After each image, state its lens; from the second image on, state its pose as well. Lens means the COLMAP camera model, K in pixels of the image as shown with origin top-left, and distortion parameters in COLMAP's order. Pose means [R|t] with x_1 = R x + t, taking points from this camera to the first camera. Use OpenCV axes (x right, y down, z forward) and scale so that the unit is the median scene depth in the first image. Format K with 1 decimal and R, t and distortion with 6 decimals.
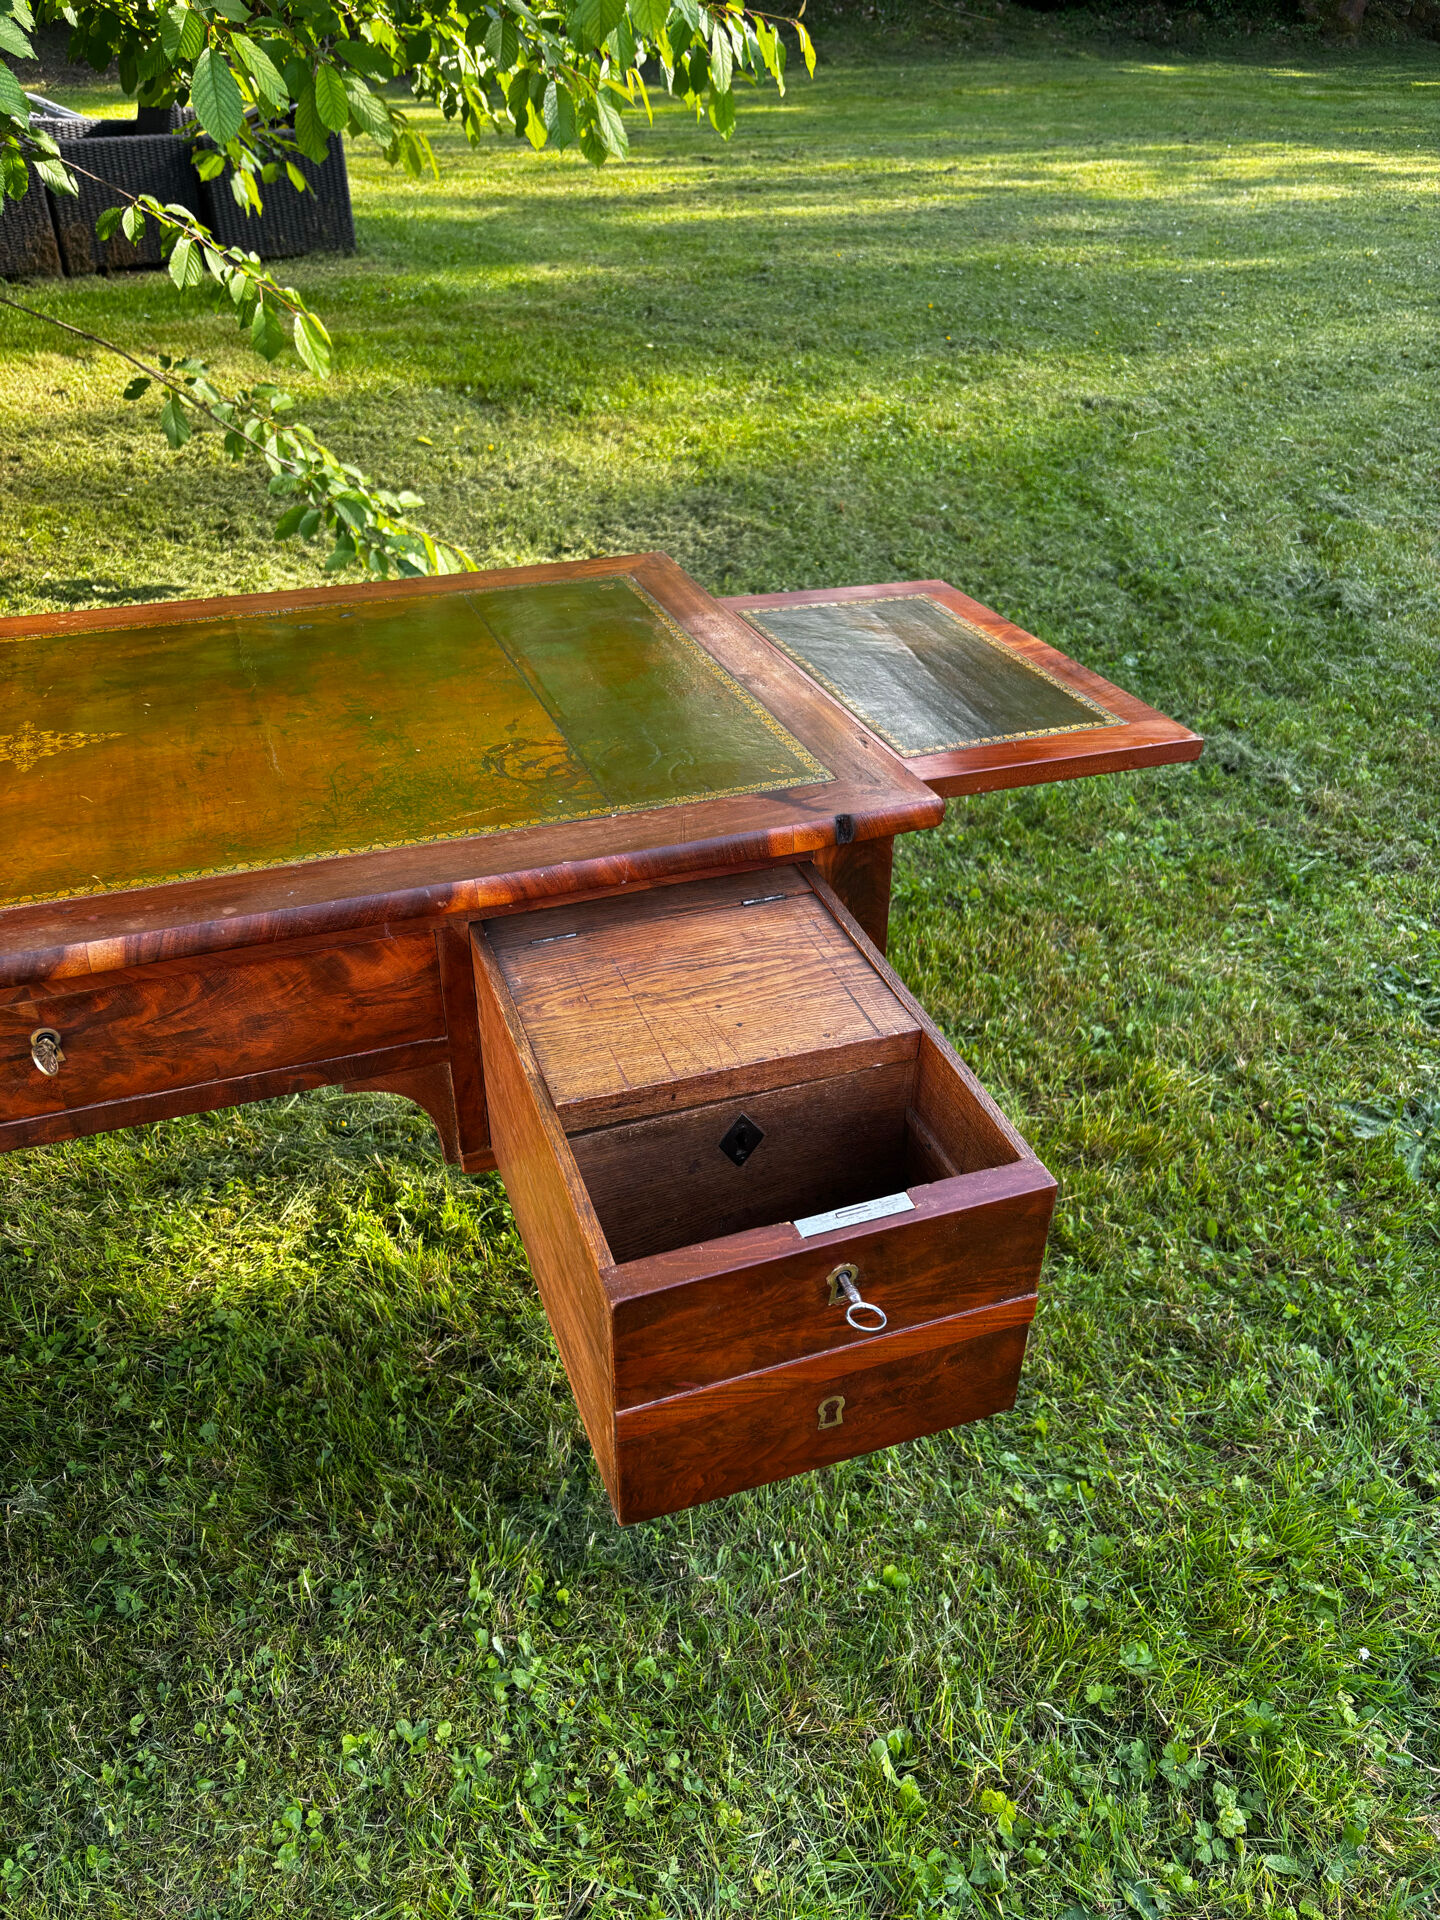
lens RADIAL K [[1469.2, 0, 725.2], [0, 1469.2, 960.4], [0, 0, 1]] dist [0.029895, -0.044654]
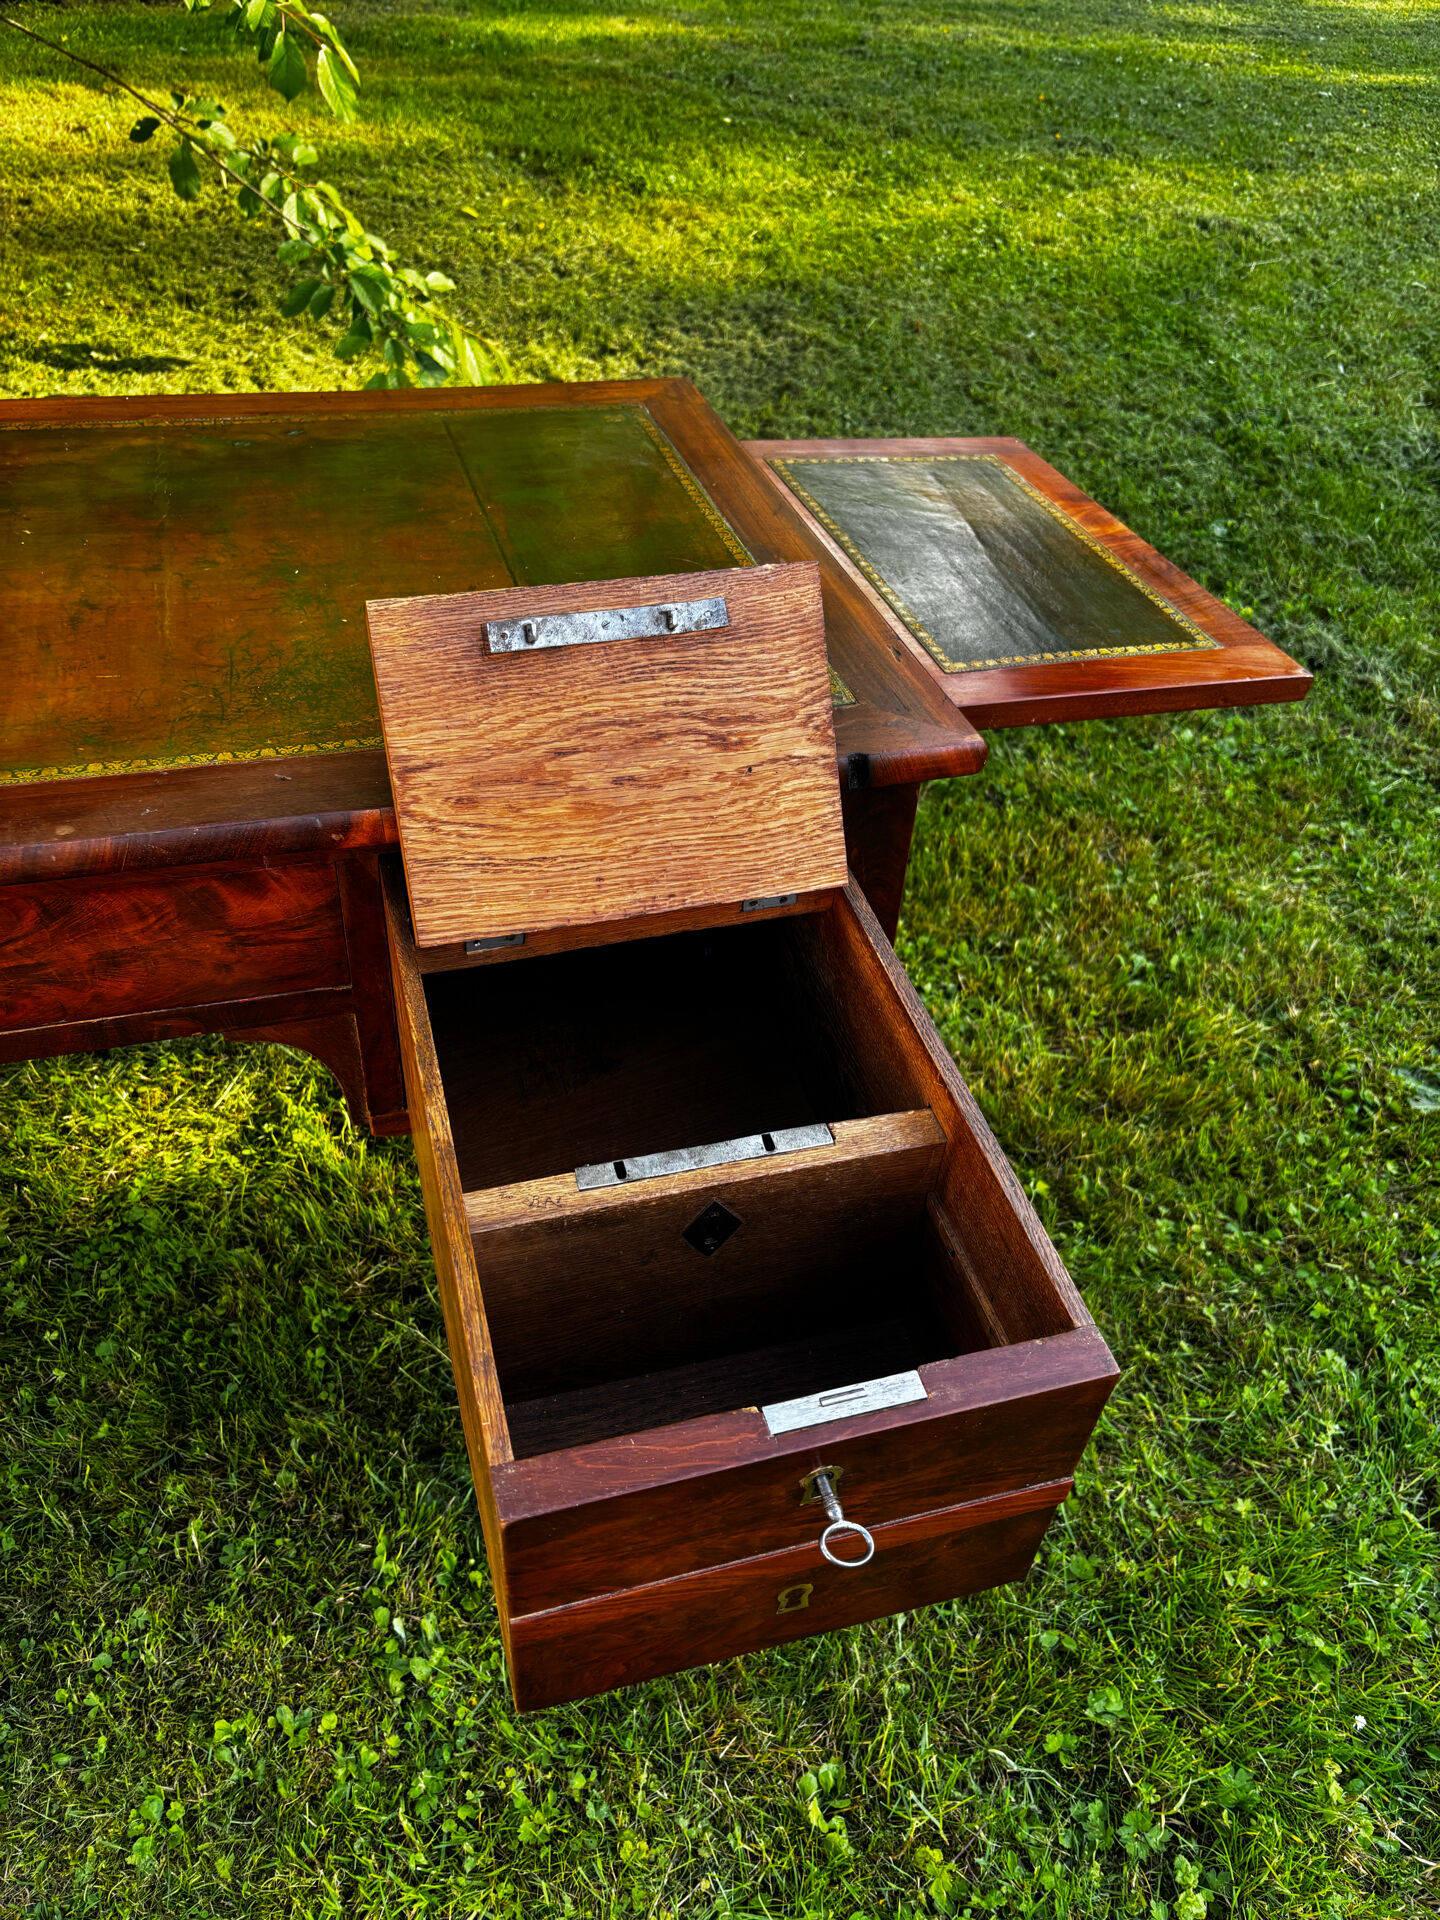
lens RADIAL K [[1469.2, 0, 728.1], [0, 1469.2, 960.0], [0, 0, 1]] dist [0.029895, -0.044654]
pose [[0.996384, 0.083699, -0.014576, 0.016531], [-0.081358, 0.989426, 0.120073, -0.041671], [0.024472, -0.118453, 0.992658, 0.102441]]
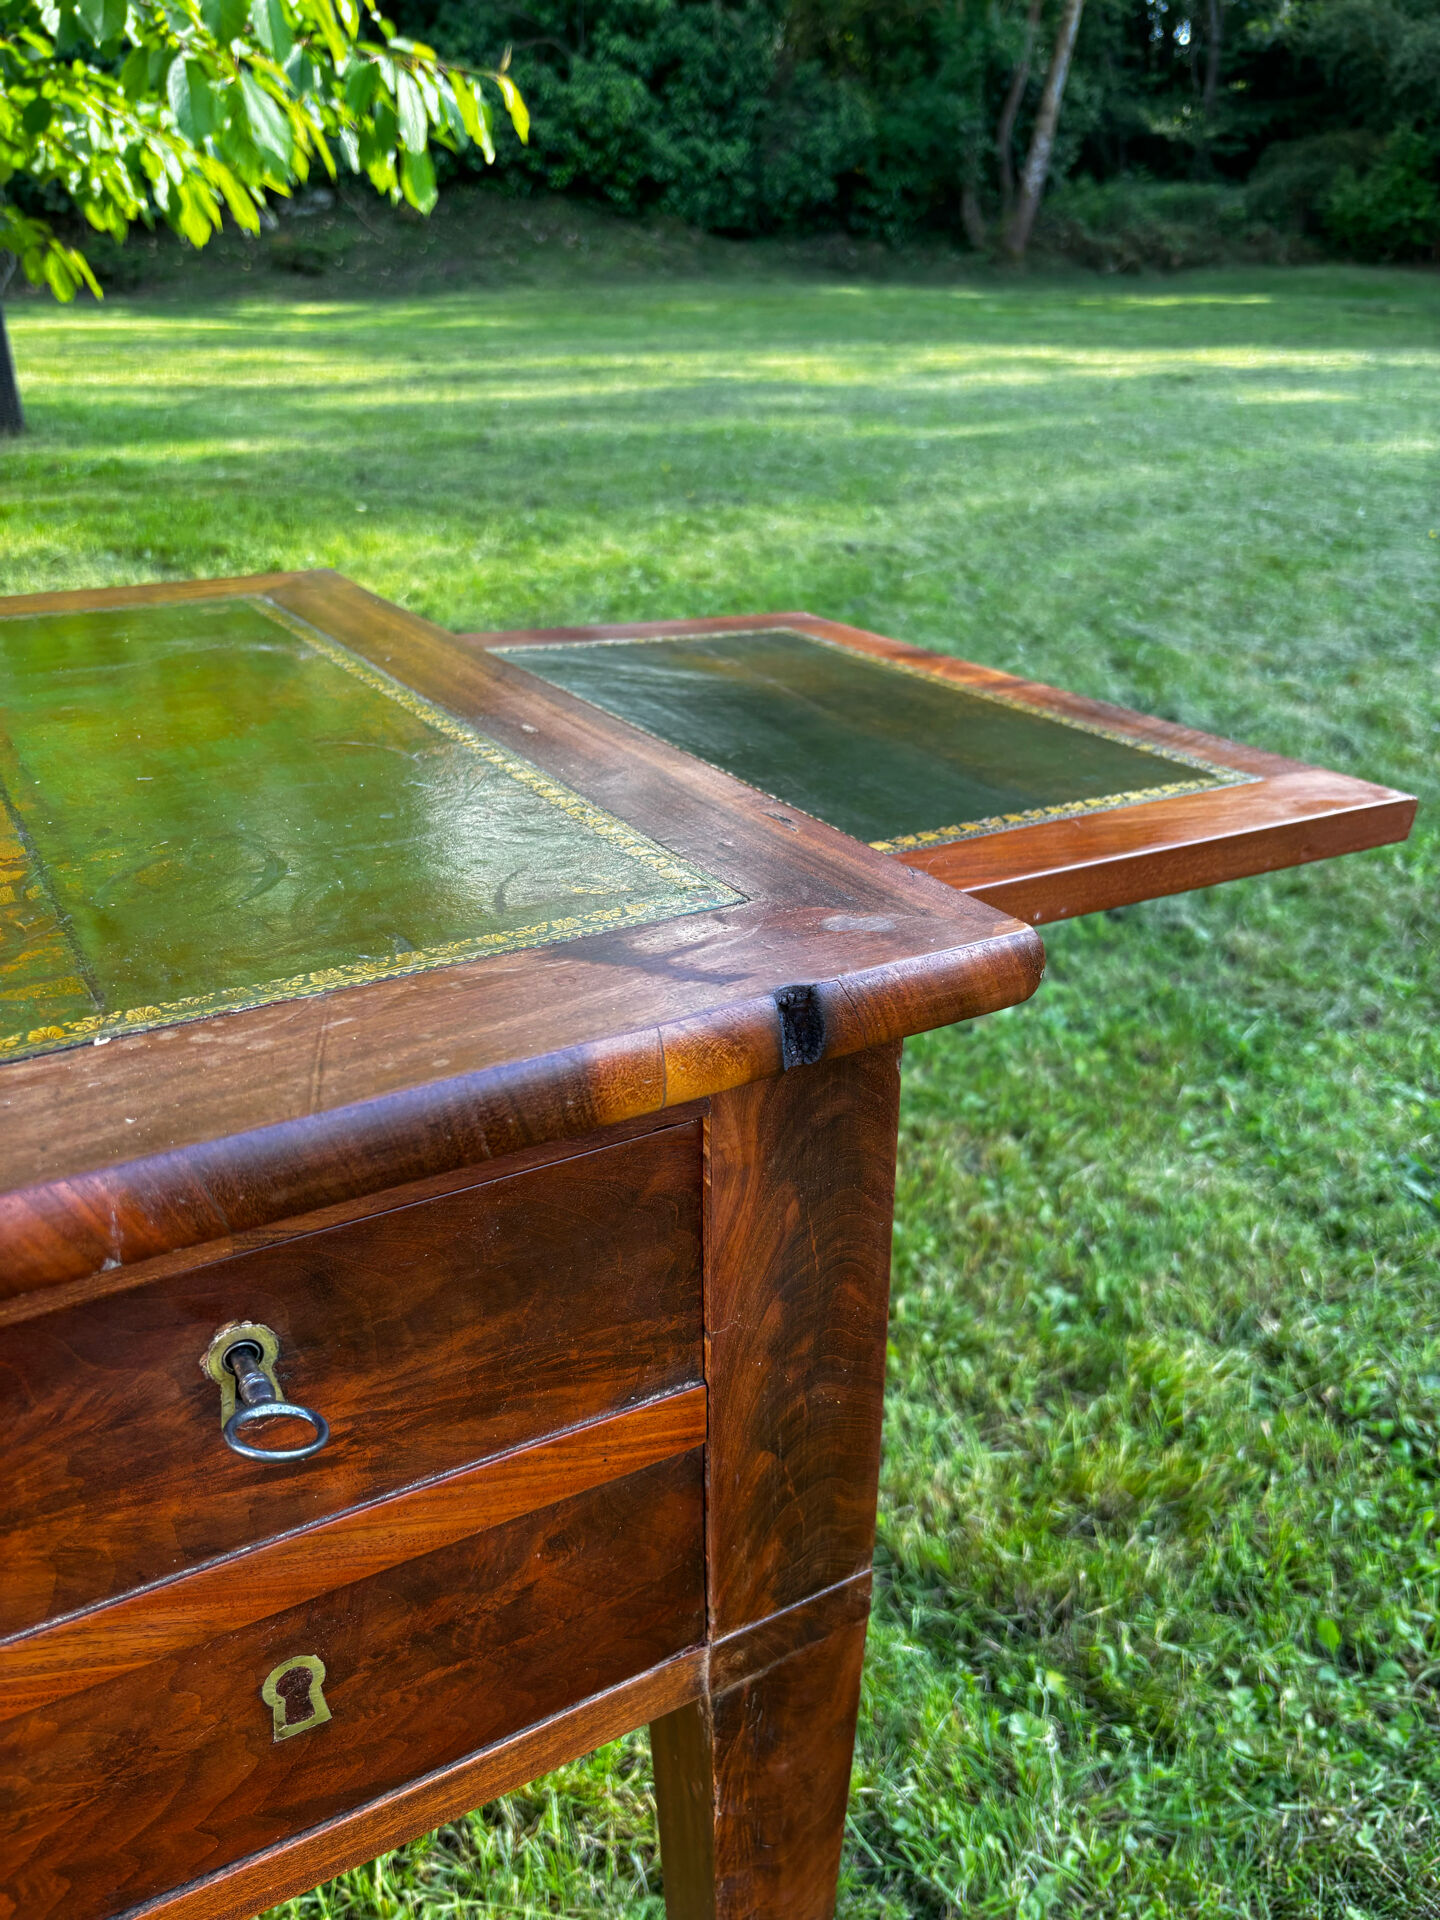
lens RADIAL K [[1469.2, 0, 719.0], [0, 1469.2, 959.5], [0, 0, 1]] dist [0.029895, -0.044654]
pose [[0.984840, -0.069200, 0.159064, 0.003726], [0.089985, 0.987758, -0.127424, -0.033344], [-0.148300, 0.139806, 0.979011, 0.350447]]
